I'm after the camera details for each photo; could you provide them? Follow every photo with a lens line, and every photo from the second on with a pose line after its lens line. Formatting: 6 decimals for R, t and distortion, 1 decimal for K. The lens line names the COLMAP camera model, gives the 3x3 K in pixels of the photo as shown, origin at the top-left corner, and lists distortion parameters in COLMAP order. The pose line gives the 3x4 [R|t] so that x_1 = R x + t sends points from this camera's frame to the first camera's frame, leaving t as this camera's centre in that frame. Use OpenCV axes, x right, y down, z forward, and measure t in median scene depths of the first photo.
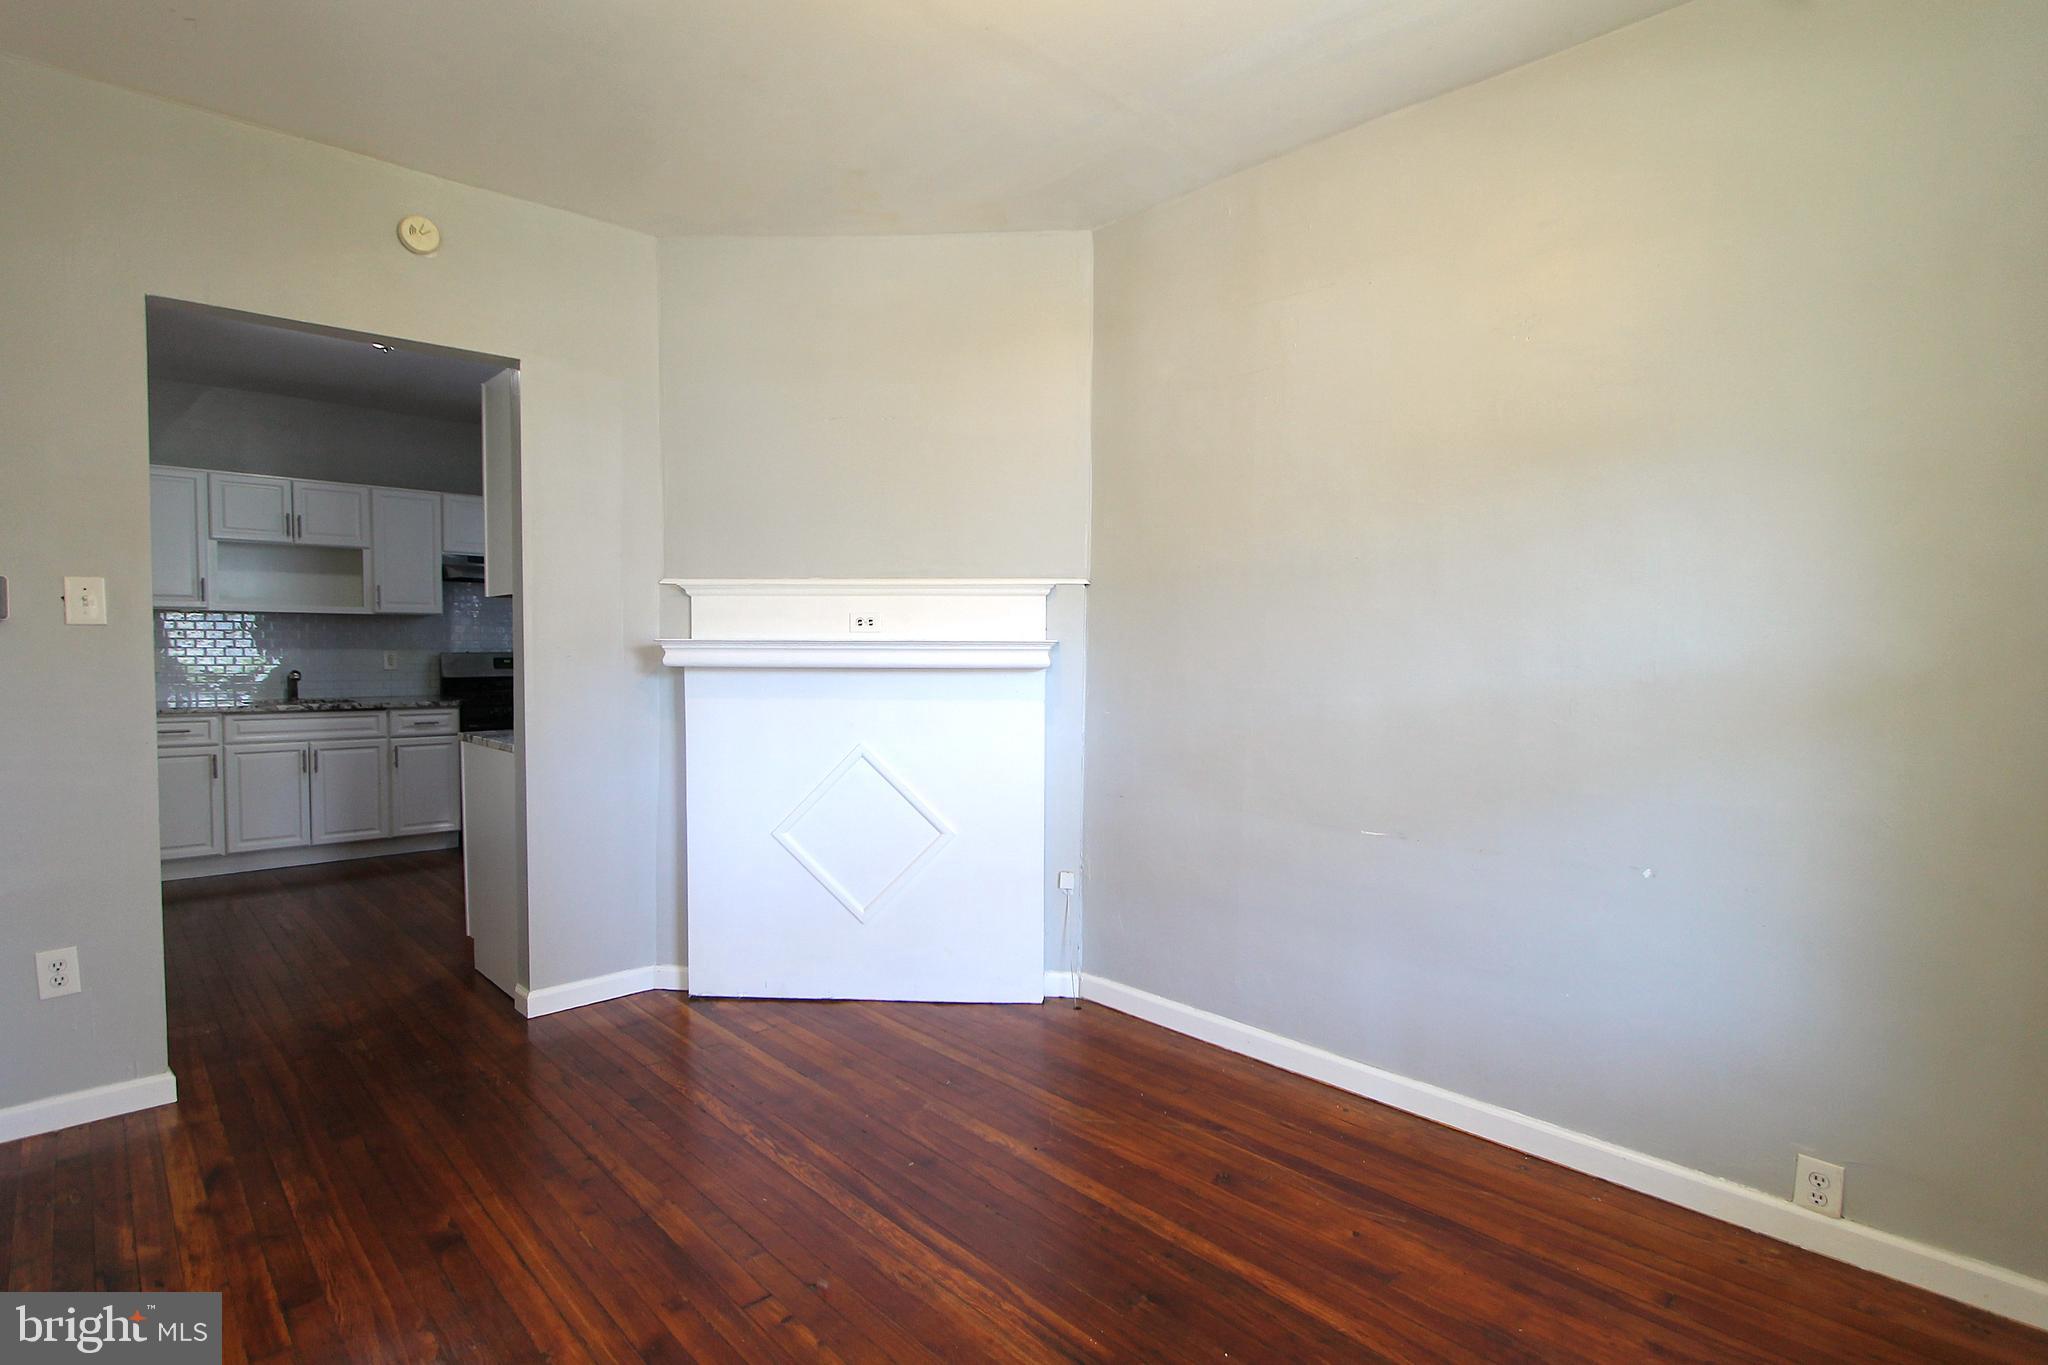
lens RADIAL K [[1050.3, 0, 1039.4], [0, 1050.3, 688.0], [0, 0, 1]] dist [0.000384, 0.000954]
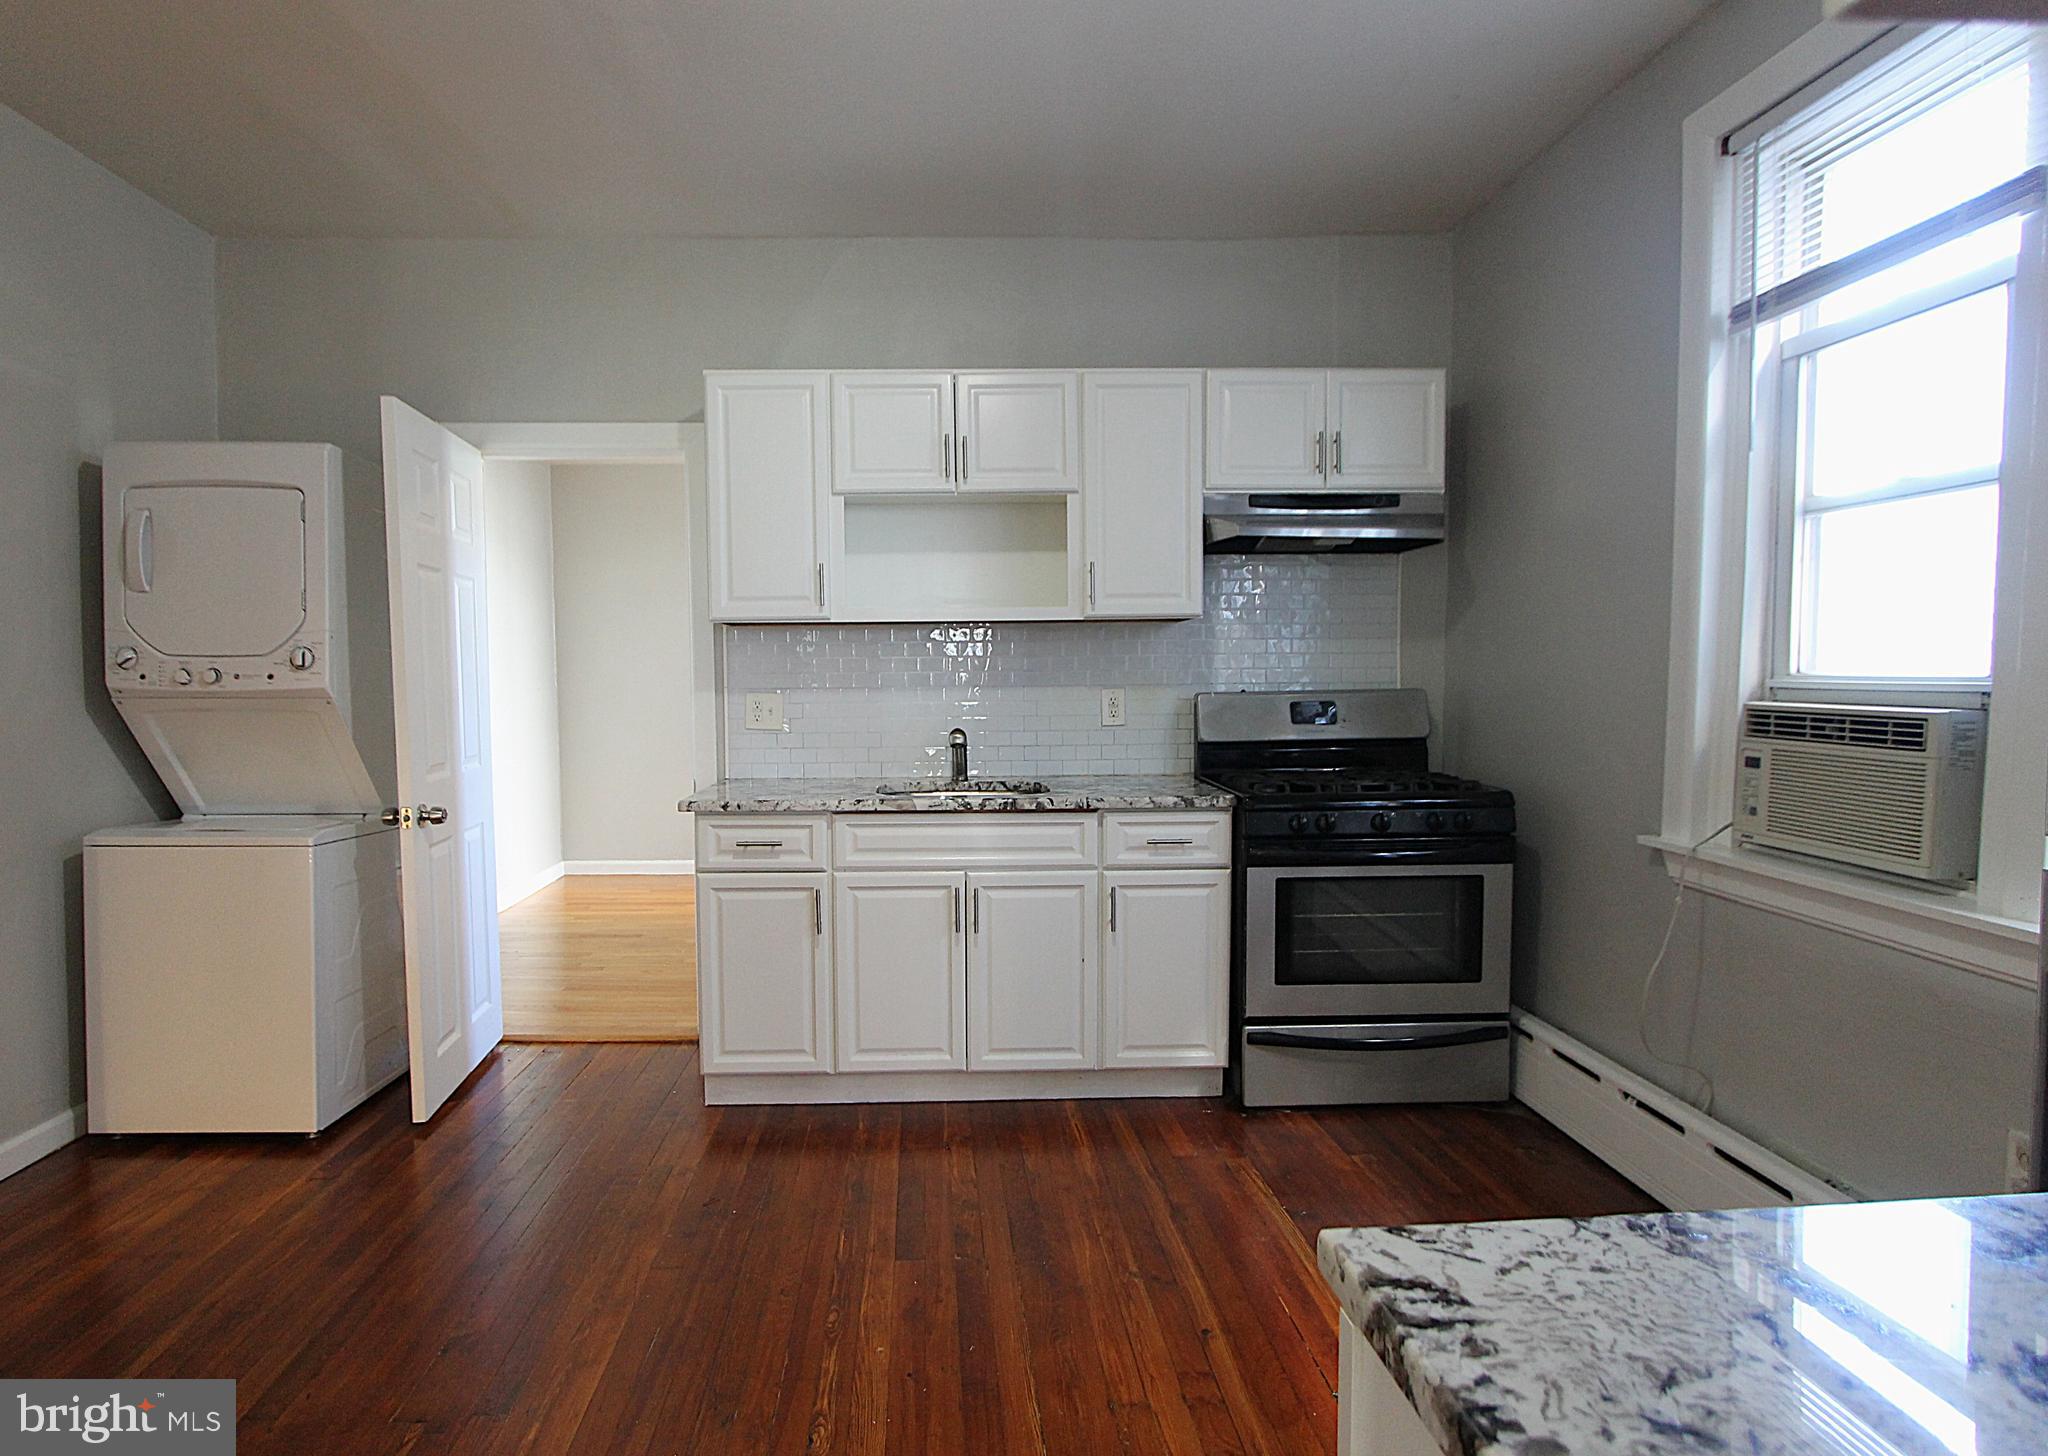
lens RADIAL K [[1071.9, 0, 944.9], [0, 1071.9, 751.0], [0, 0, 1]] dist [-0.029353, -0.000023]
pose [[0.738196, 0.028982, -0.673963, -0.336362], [-0.011143, 0.999464, 0.030775, -0.021999], [0.674494, -0.015208, 0.738124, 0.580257]]
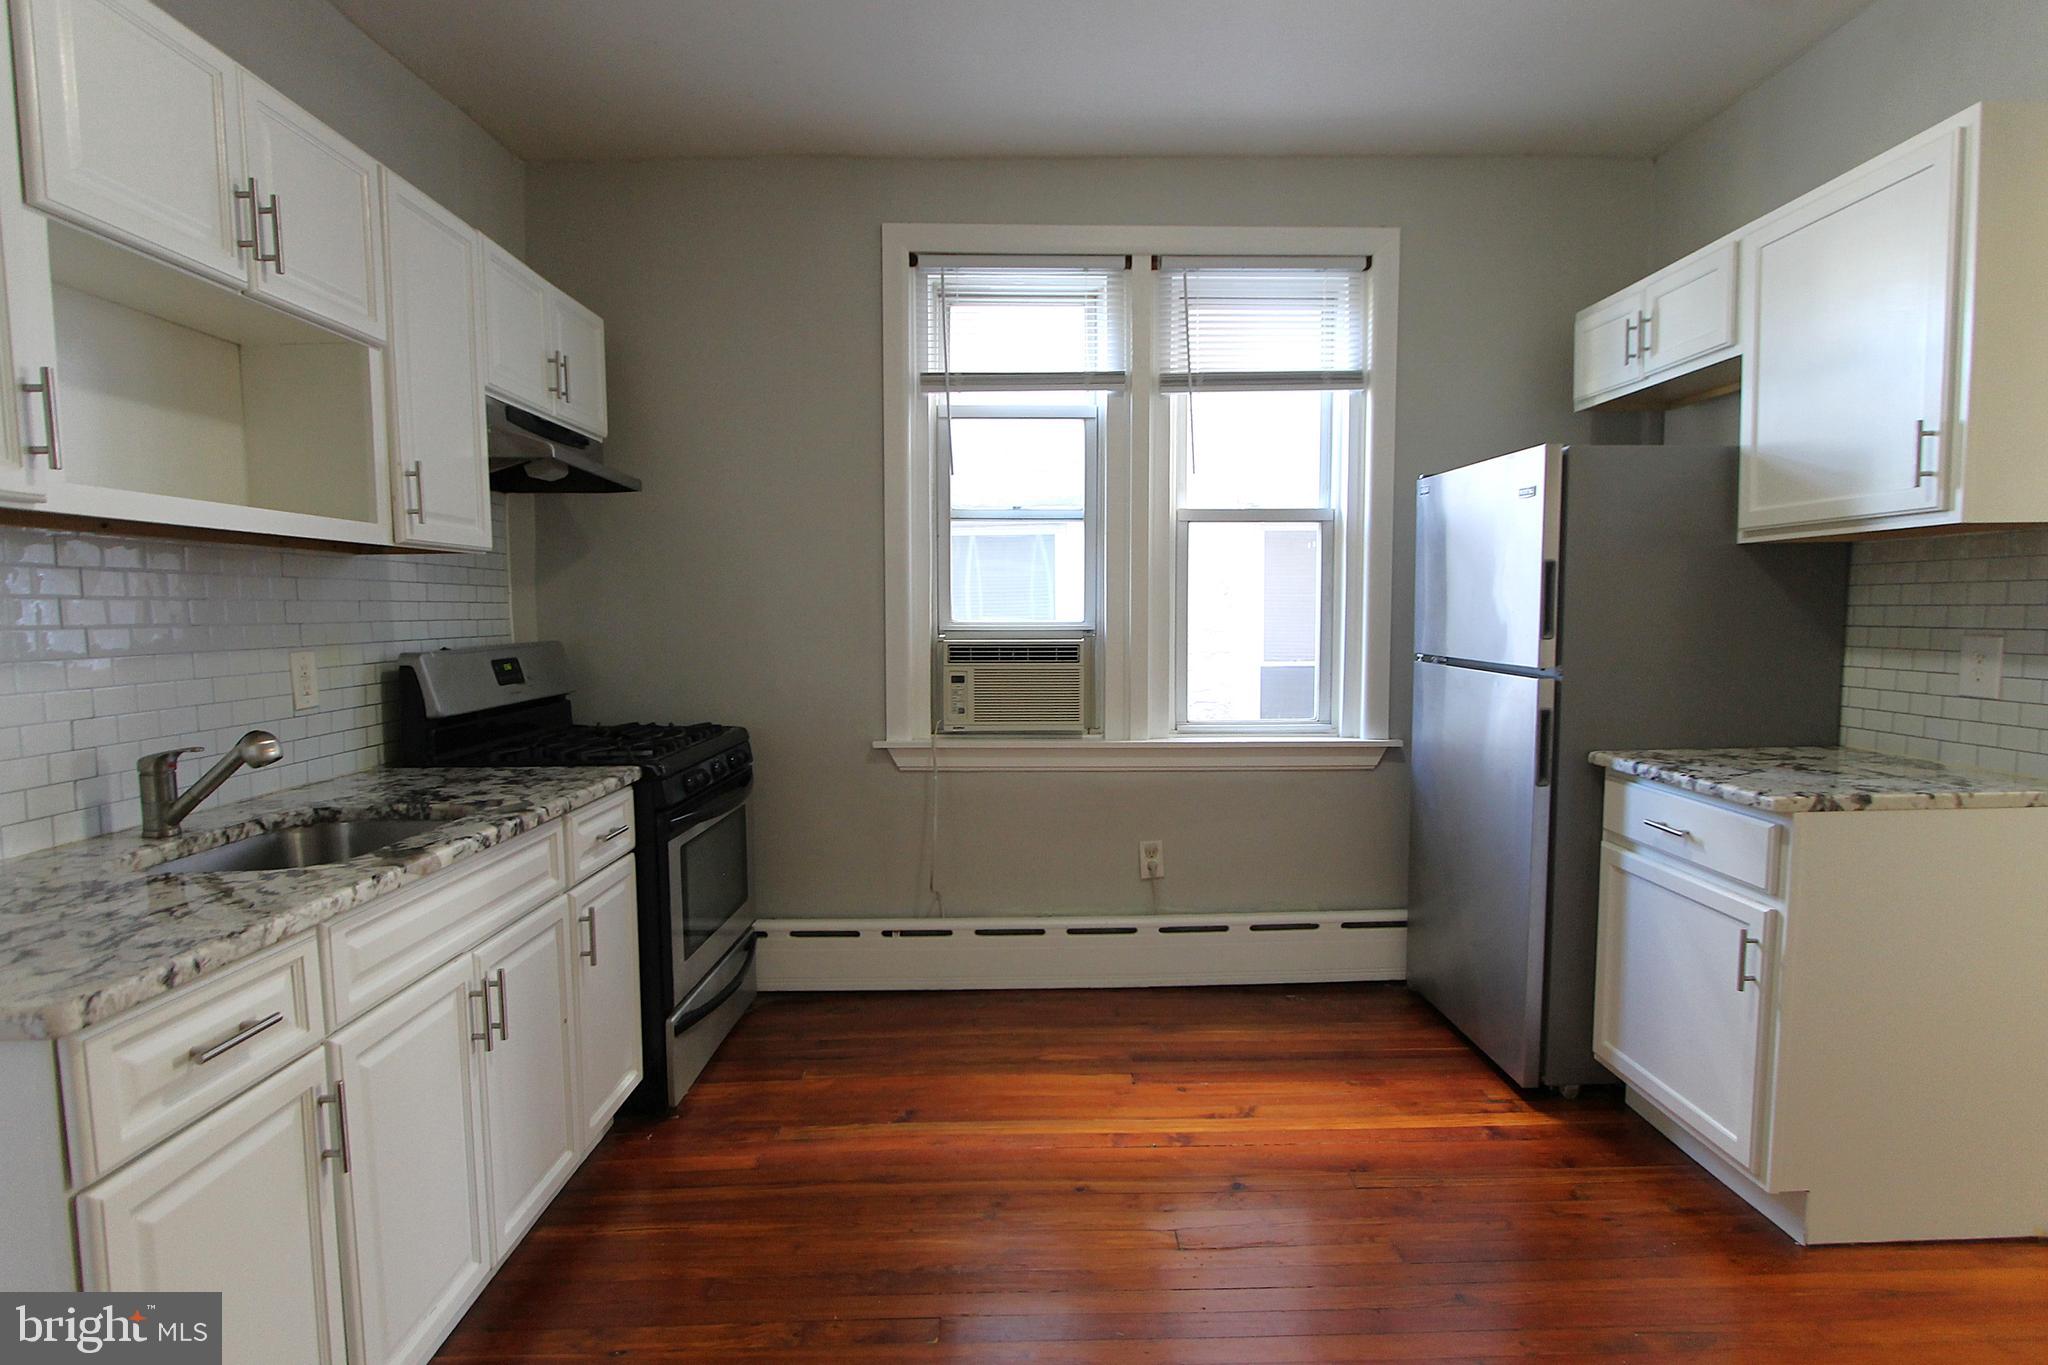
lens RADIAL K [[1050.3, 0, 1023.1], [0, 1050.3, 686.3], [0, 0, 1]] dist [0.000384, 0.000954]
pose [[0.673898, -0.070540, 0.735450, -0.767664], [0.047259, 0.997509, 0.052372, -0.033973], [-0.737312, -0.000537, 0.675552, 0.634611]]
